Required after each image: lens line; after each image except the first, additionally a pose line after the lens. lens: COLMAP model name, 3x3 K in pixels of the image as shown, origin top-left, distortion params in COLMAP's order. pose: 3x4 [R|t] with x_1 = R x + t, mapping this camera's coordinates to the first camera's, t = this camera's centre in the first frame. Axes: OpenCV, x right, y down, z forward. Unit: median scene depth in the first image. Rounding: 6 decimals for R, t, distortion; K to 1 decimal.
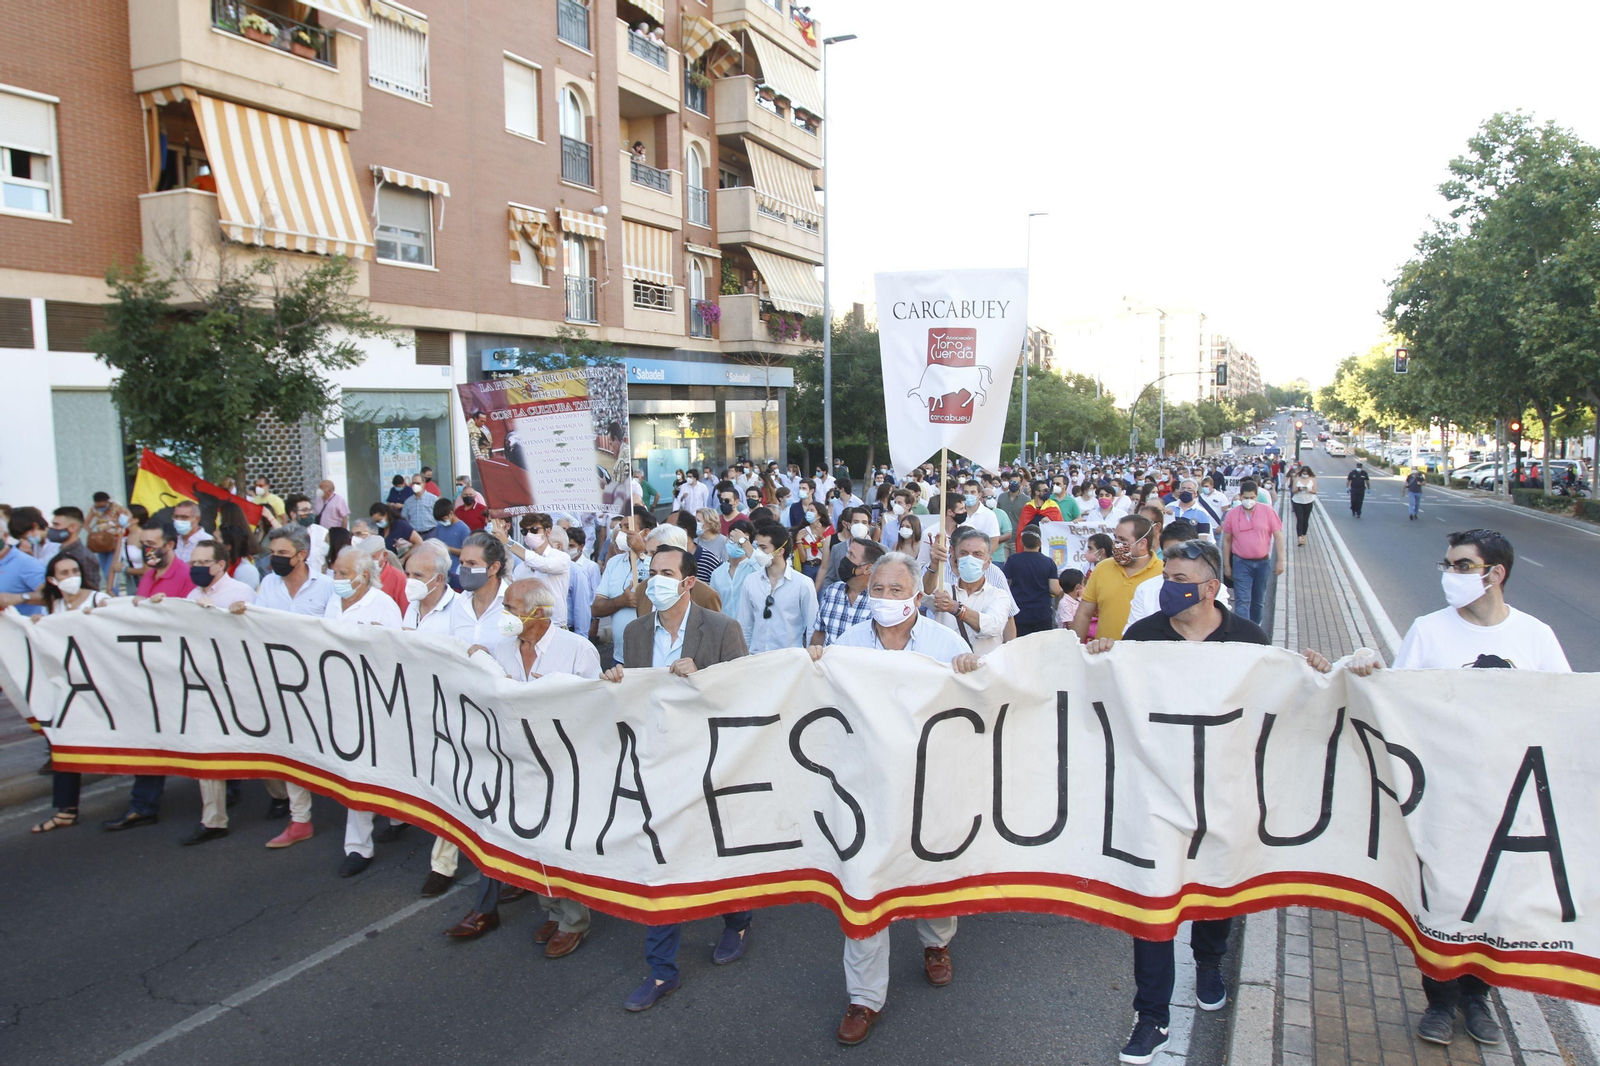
lens RADIAL K [[1184.5, 0, 800.0], [0, 1184.5, 533.0], [0, 0, 1]] dist [-0.076445, -0.000472]
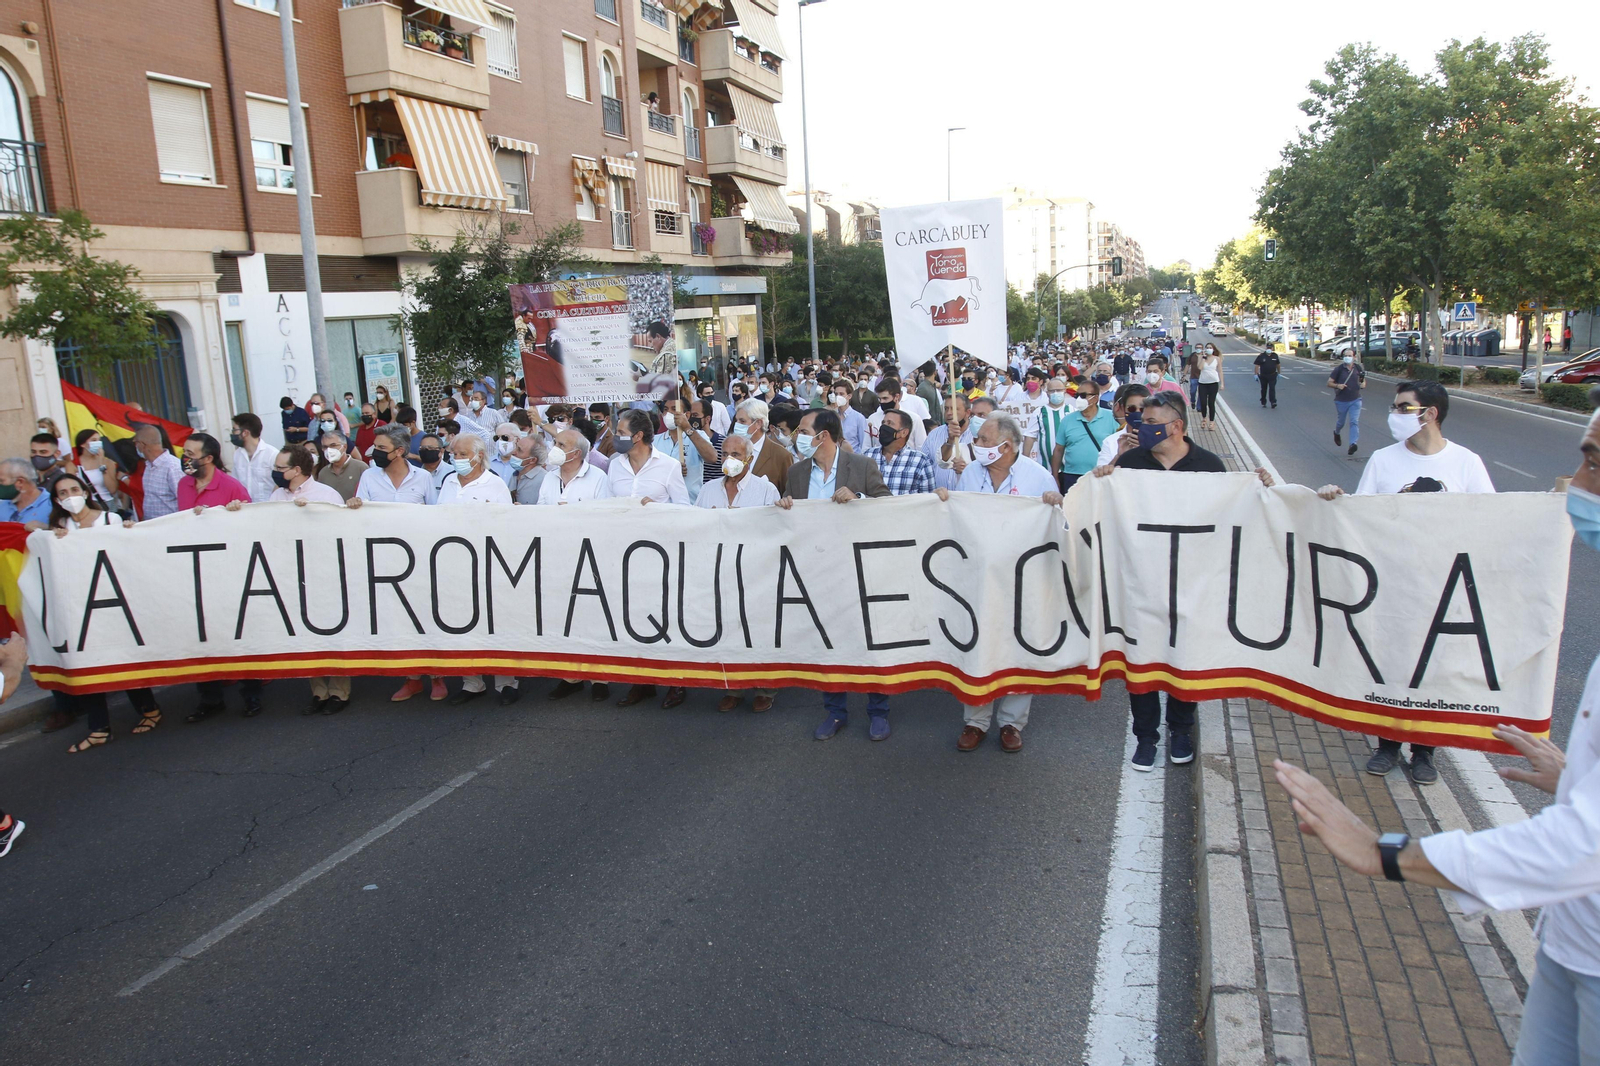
lens RADIAL K [[1184.5, 0, 800.0], [0, 1184.5, 533.0], [0, 0, 1]] dist [-0.076445, -0.000472]
pose [[0.995000, -0.052887, 0.084720, -0.096943], [0.045485, 0.995166, 0.087044, 0.014858], [-0.088913, -0.082755, 0.992596, -0.209686]]
